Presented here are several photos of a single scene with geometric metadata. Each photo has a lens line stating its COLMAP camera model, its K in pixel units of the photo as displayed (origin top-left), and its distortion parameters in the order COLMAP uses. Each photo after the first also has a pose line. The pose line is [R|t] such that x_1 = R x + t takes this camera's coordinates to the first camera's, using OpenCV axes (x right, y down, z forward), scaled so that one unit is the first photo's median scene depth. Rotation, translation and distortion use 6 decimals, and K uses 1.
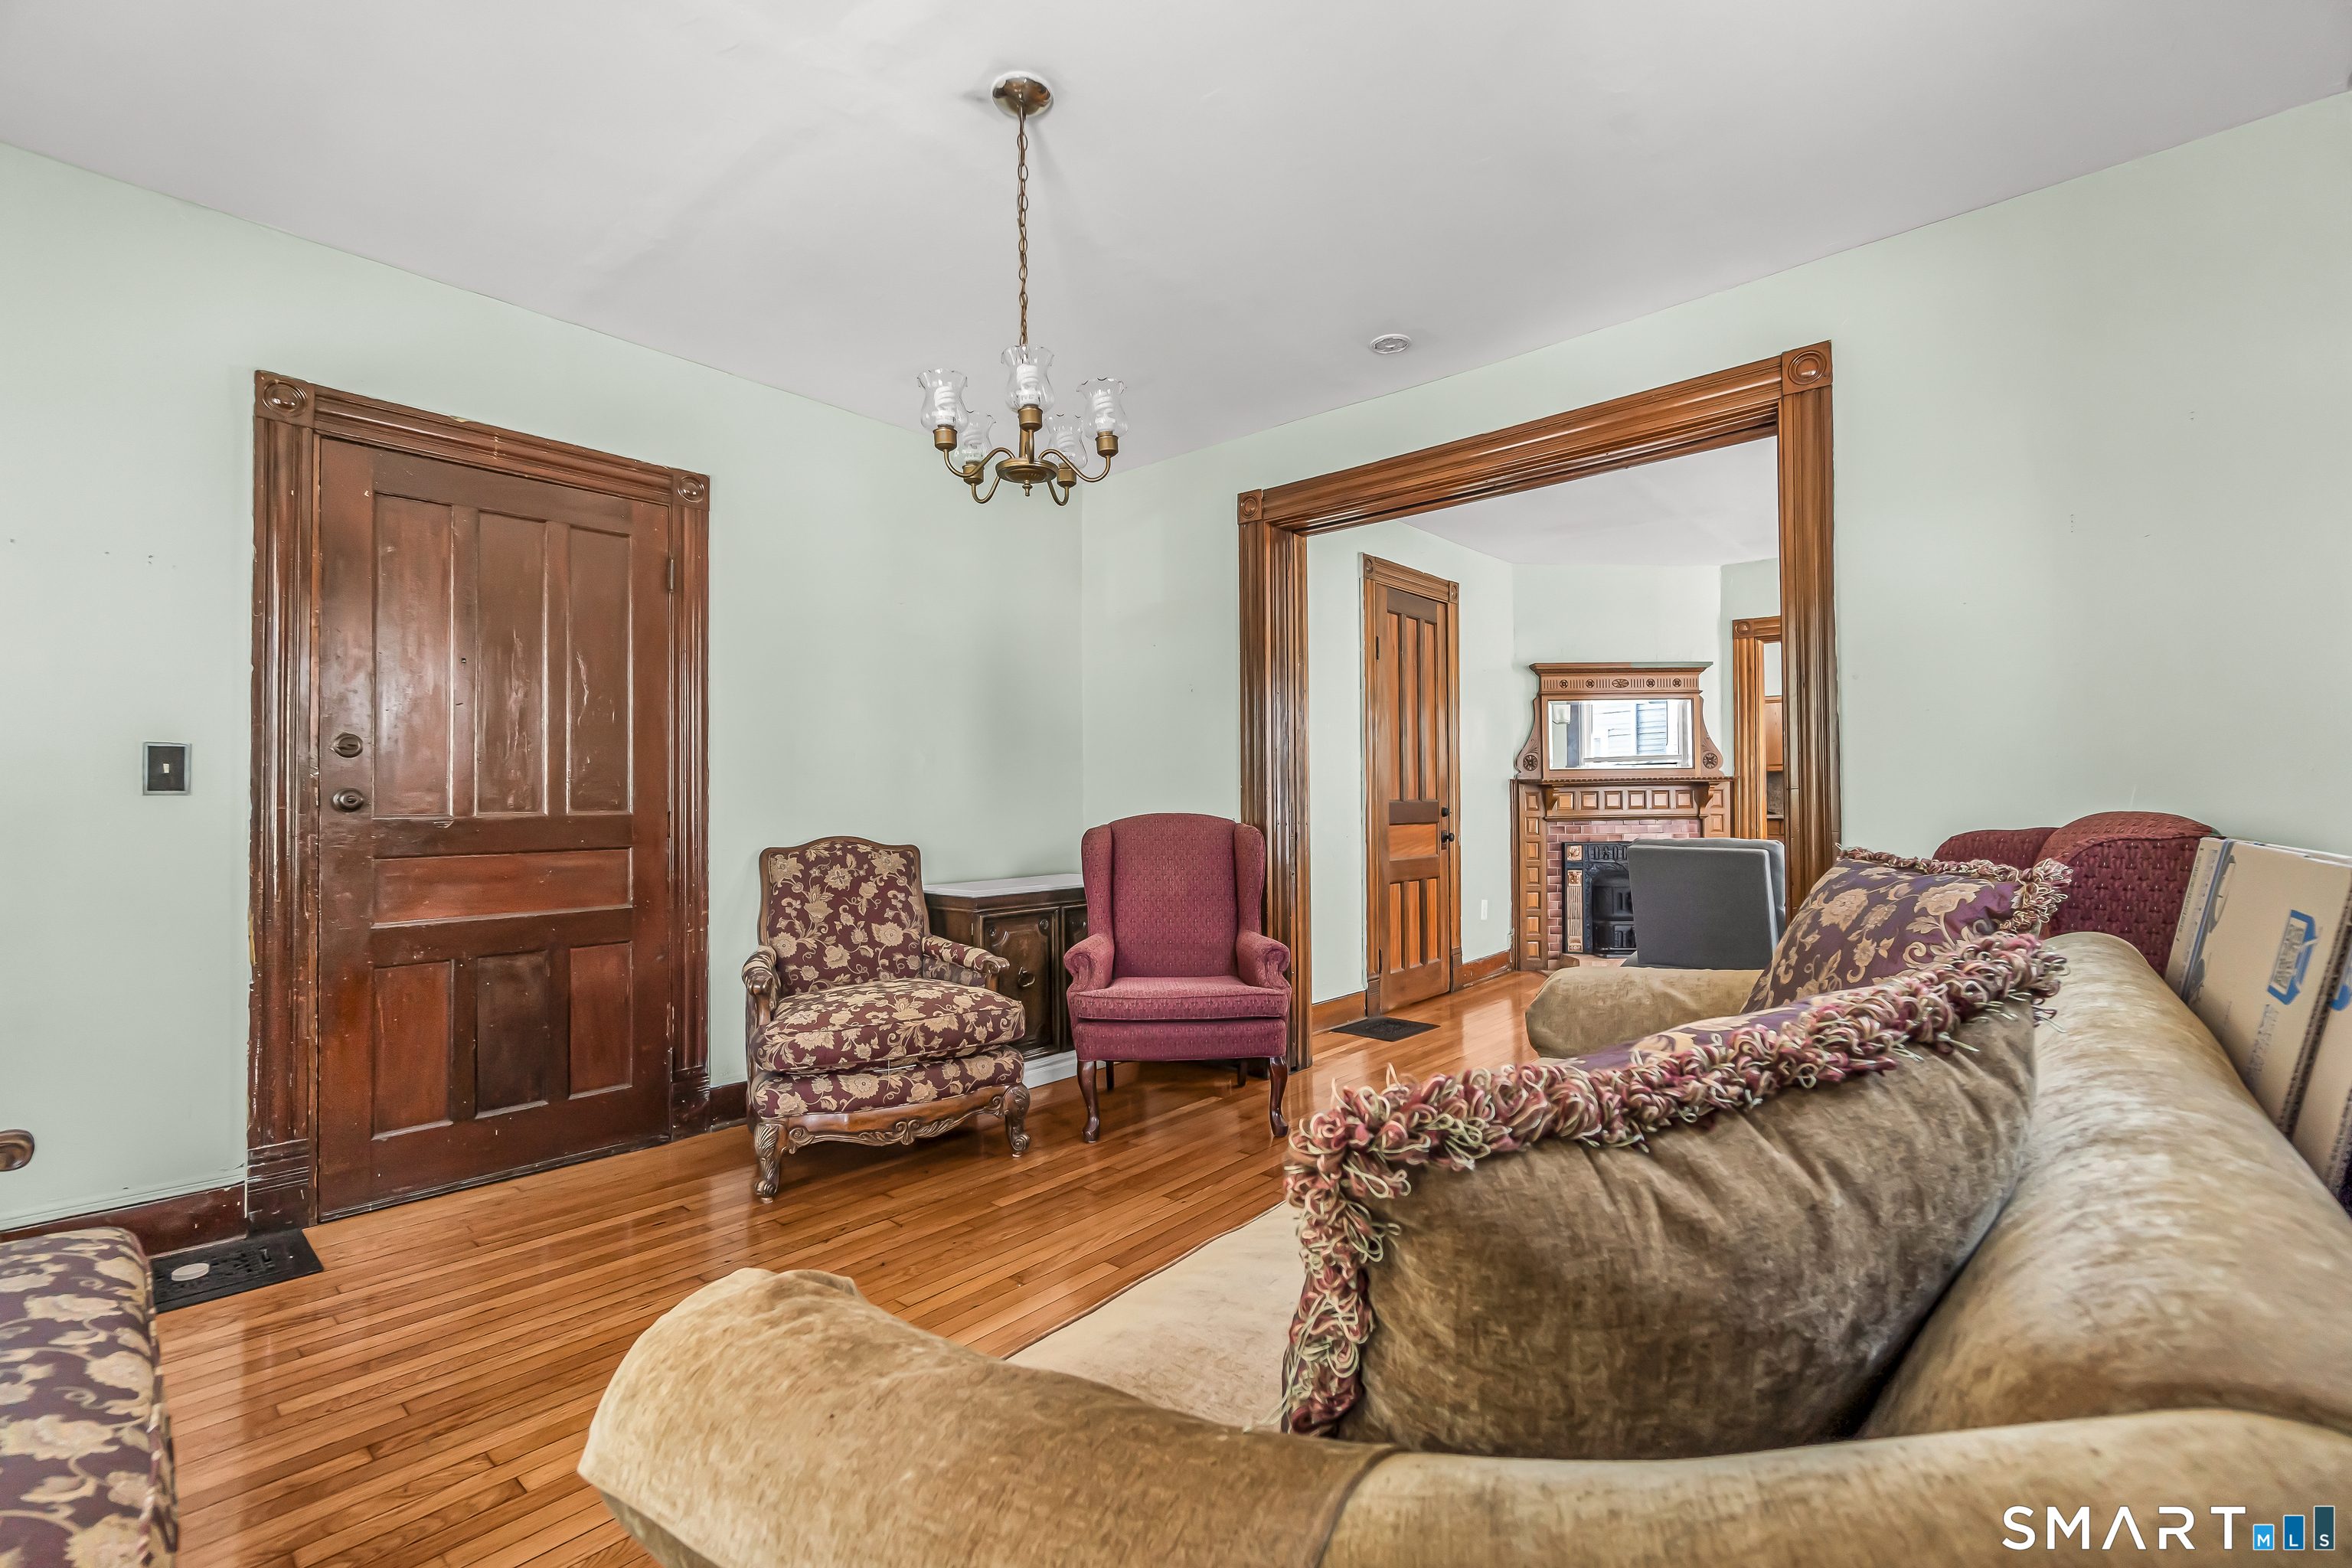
lens RADIAL K [[1026.0, 0, 1173.6], [0, 1026.0, 779.6], [0, 0, 1]] dist [-0.002402, -0.000756]
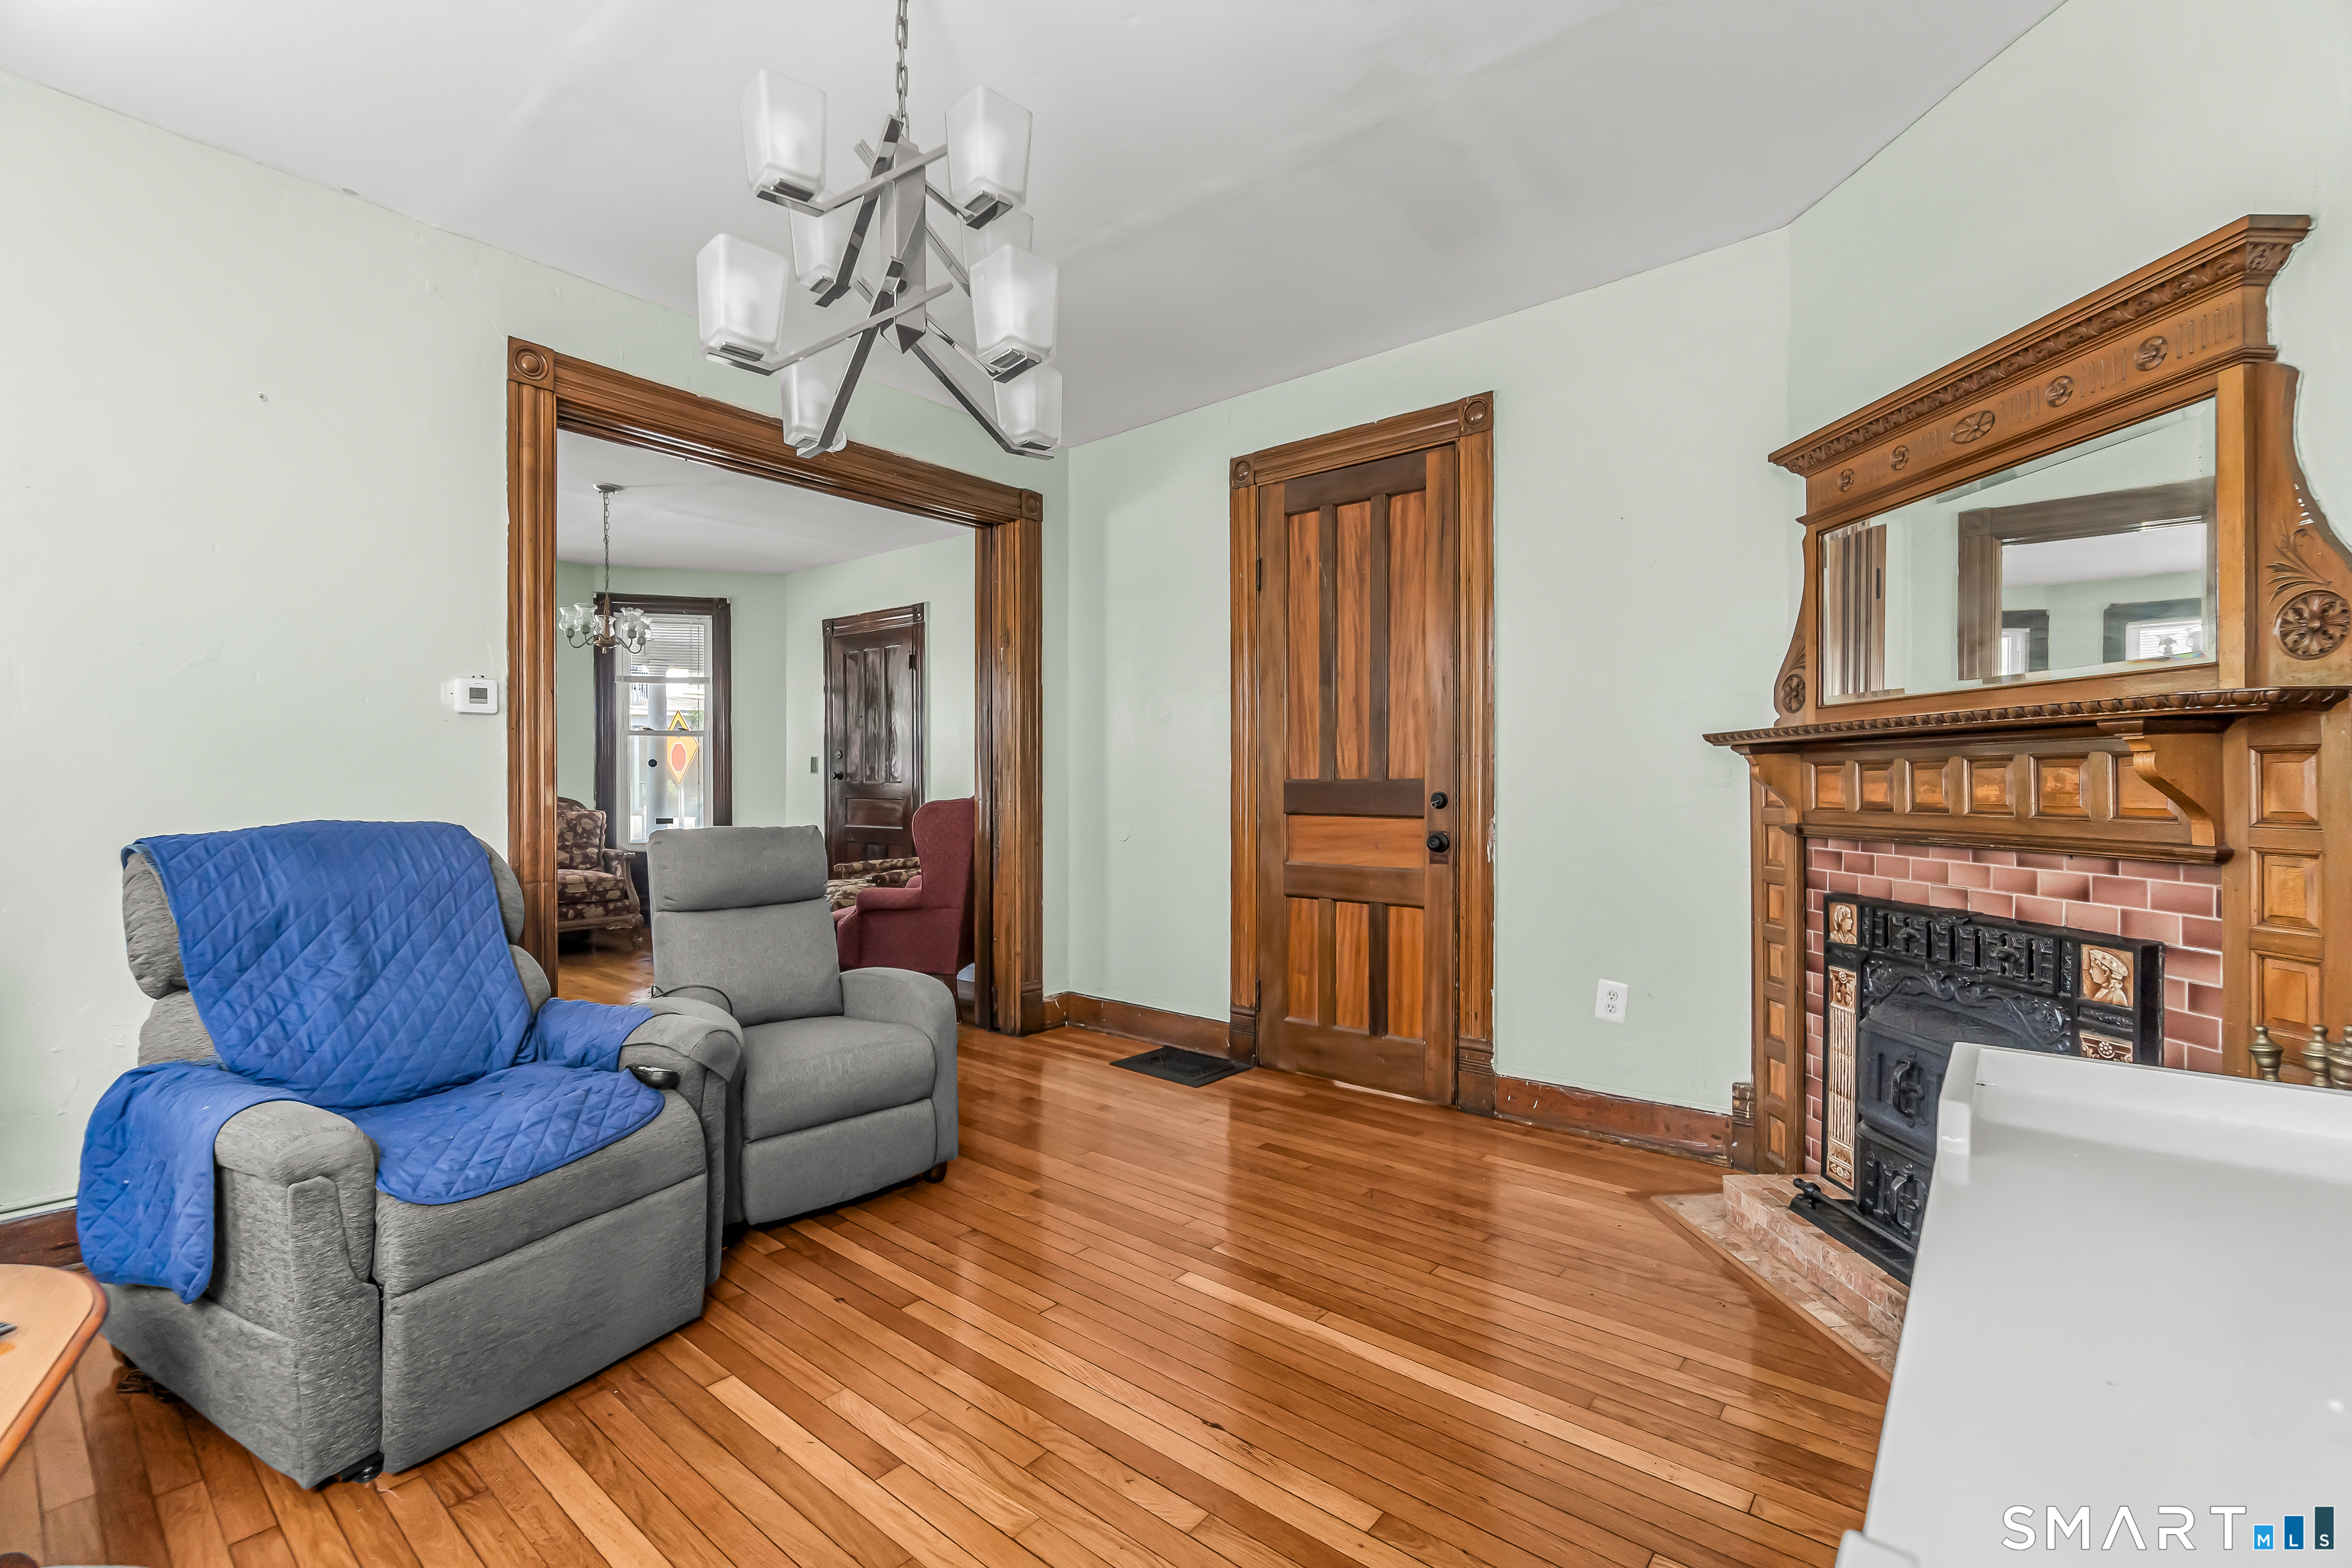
lens RADIAL K [[1026.0, 0, 1173.6], [0, 1026.0, 779.6], [0, 0, 1]] dist [-0.002402, -0.000756]
pose [[0.029272, 0.009028, -0.999531, 0.897707], [0.020906, 0.999735, 0.009643, 0.010863], [0.999353, -0.021178, 0.029076, 0.873853]]
